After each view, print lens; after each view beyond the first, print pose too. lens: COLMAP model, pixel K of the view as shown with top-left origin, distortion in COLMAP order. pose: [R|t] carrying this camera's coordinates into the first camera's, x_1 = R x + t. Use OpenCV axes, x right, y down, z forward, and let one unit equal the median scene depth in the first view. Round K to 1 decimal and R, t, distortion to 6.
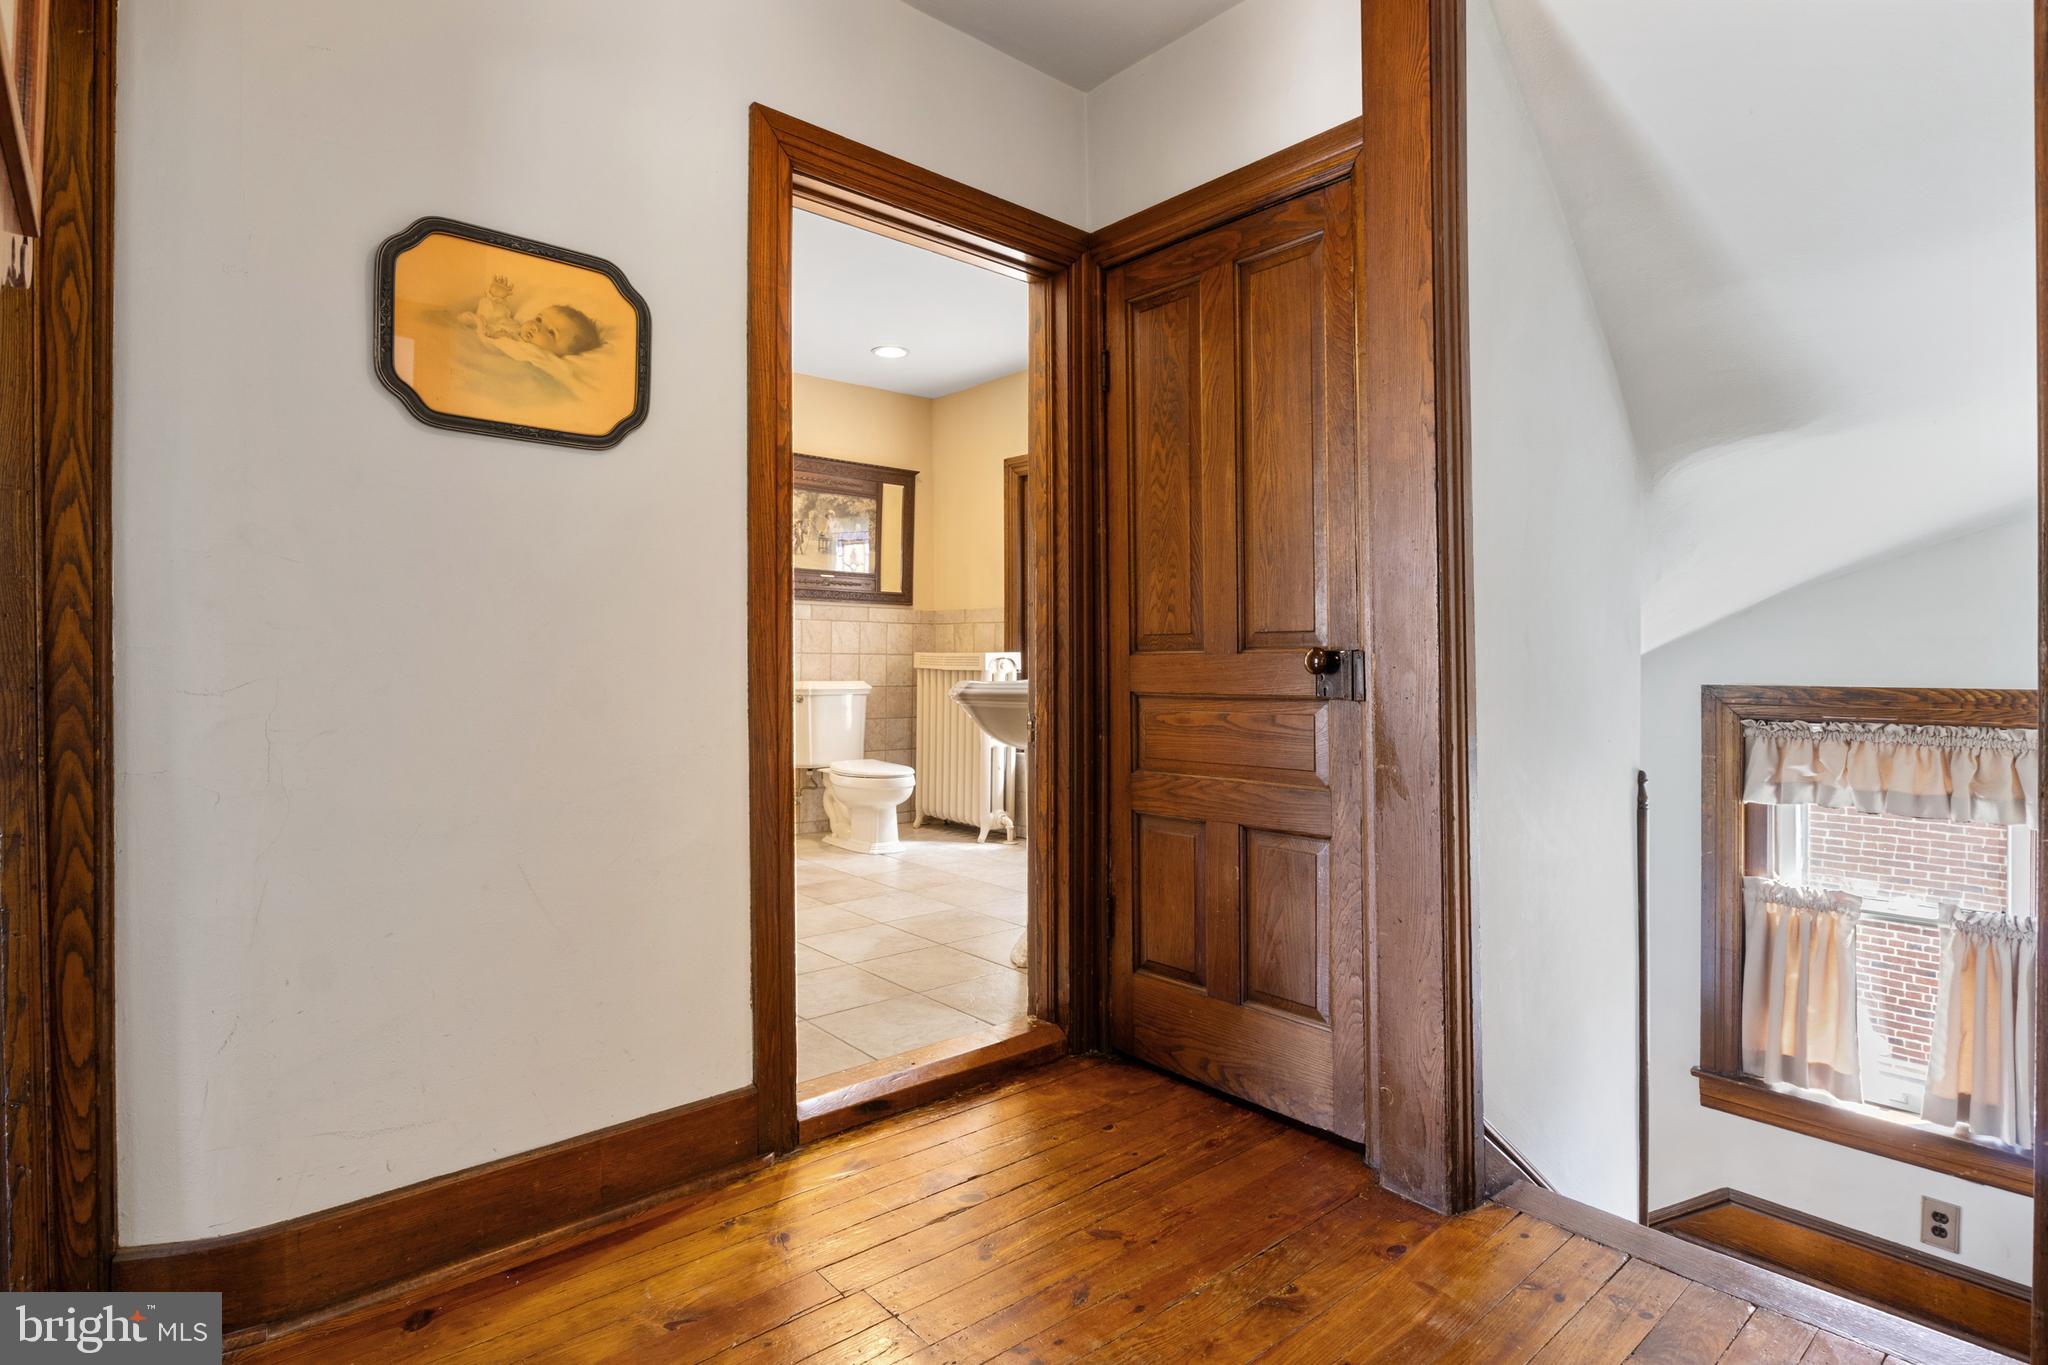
lens RADIAL K [[1054.8, 0, 1016.5], [0, 1054.8, 681.2], [0, 0, 1]] dist [-0.005514, -0.002106]
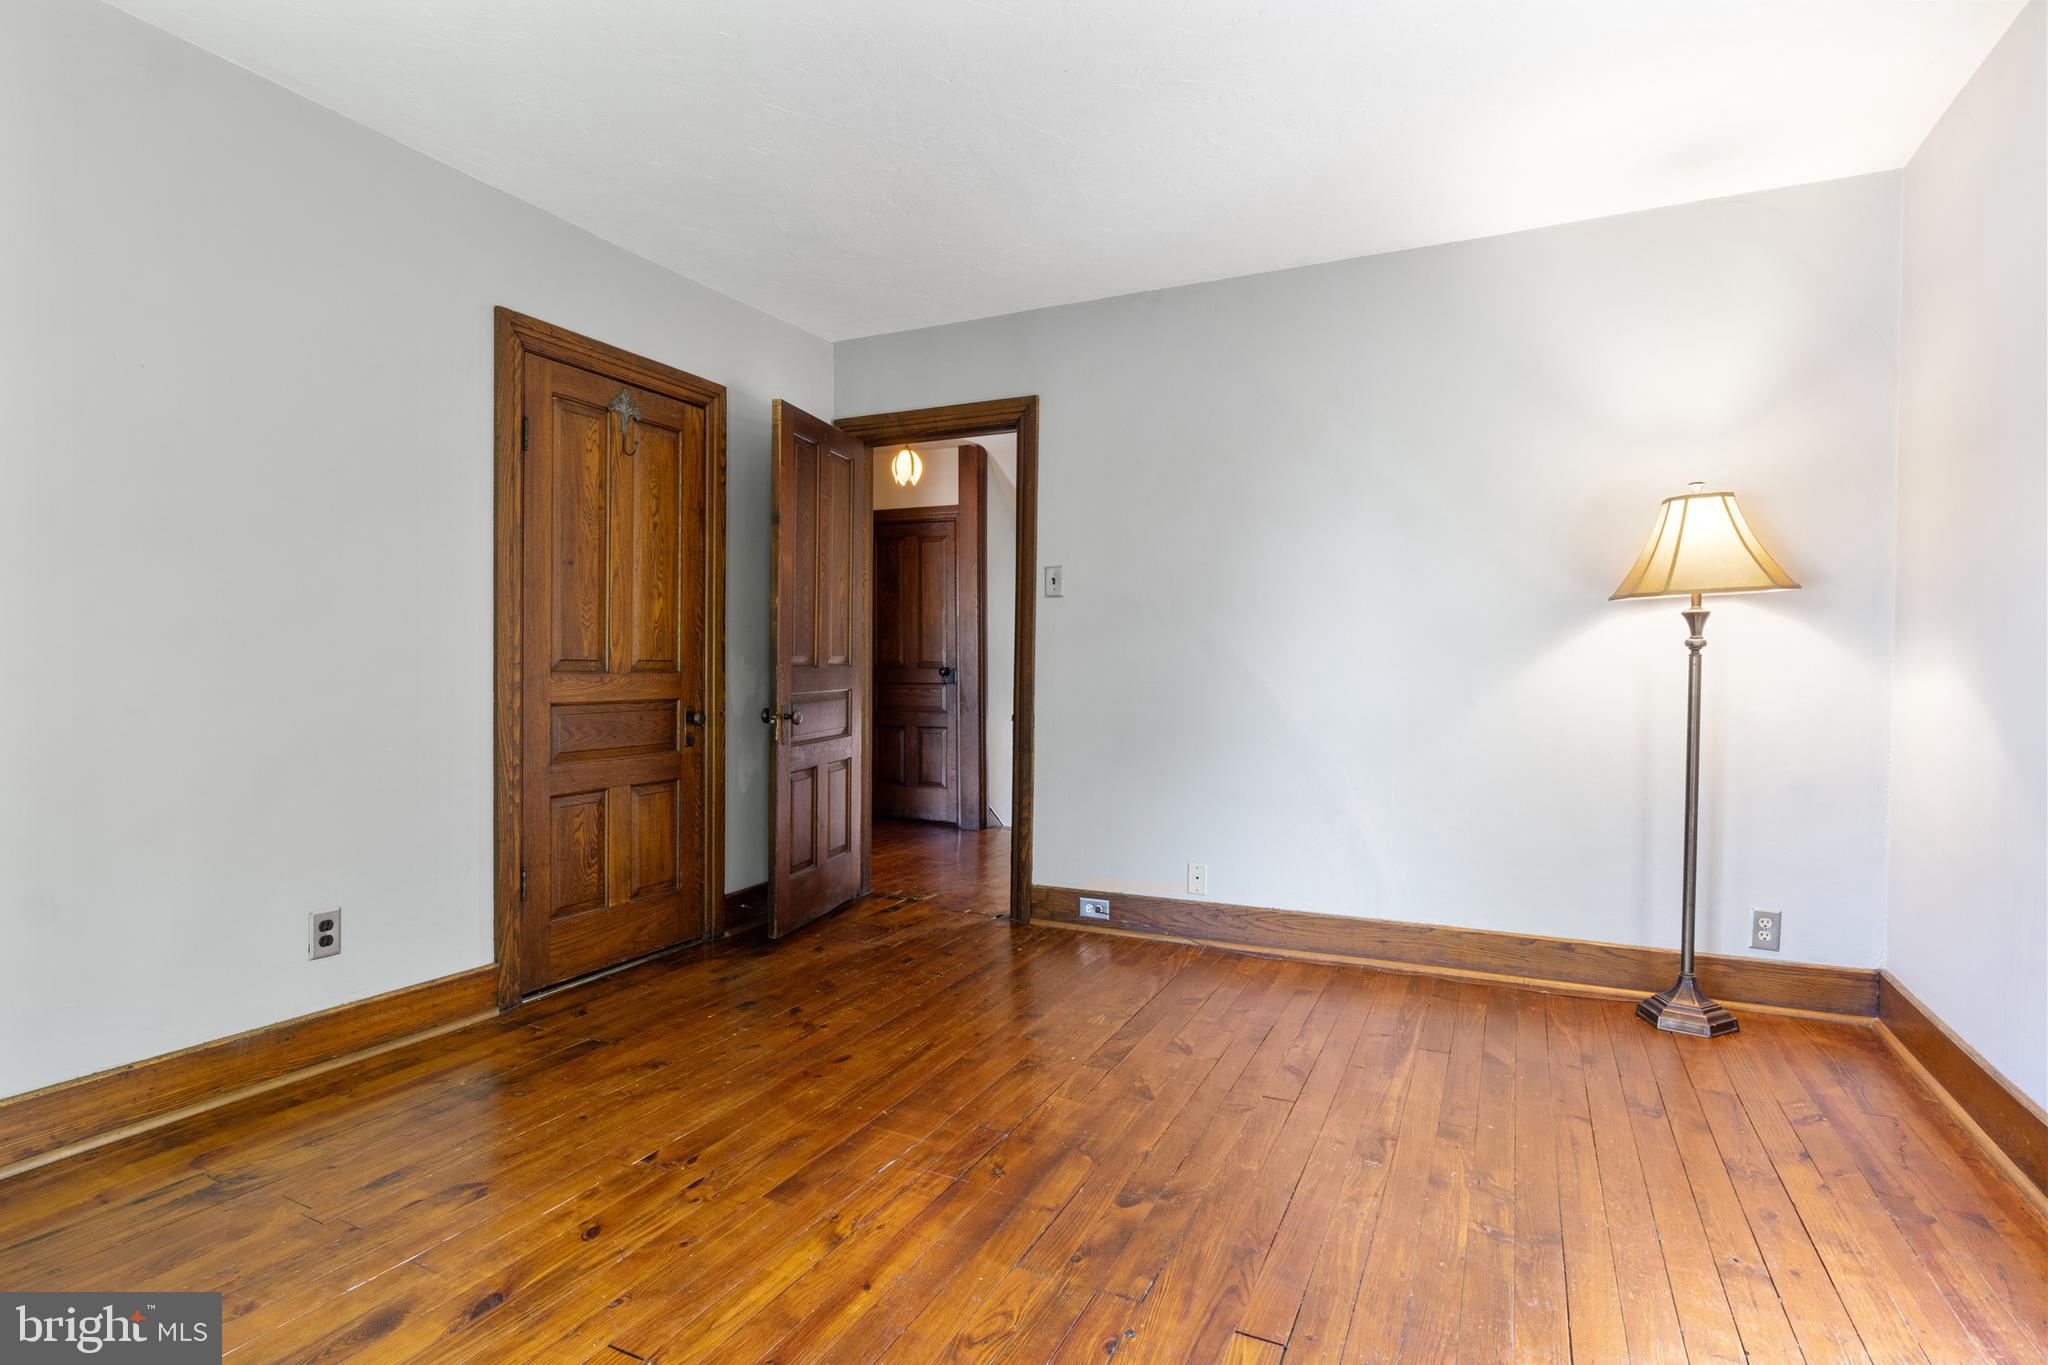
lens RADIAL K [[1054.8, 0, 1025.9], [0, 1054.8, 689.4], [0, 0, 1]] dist [-0.005514, -0.002106]
pose [[0.926187, 0.002659, 0.377056, -0.665566], [-0.007668, 0.999901, 0.011785, -0.005263], [-0.376987, -0.013807, 0.926116, -1.989398]]
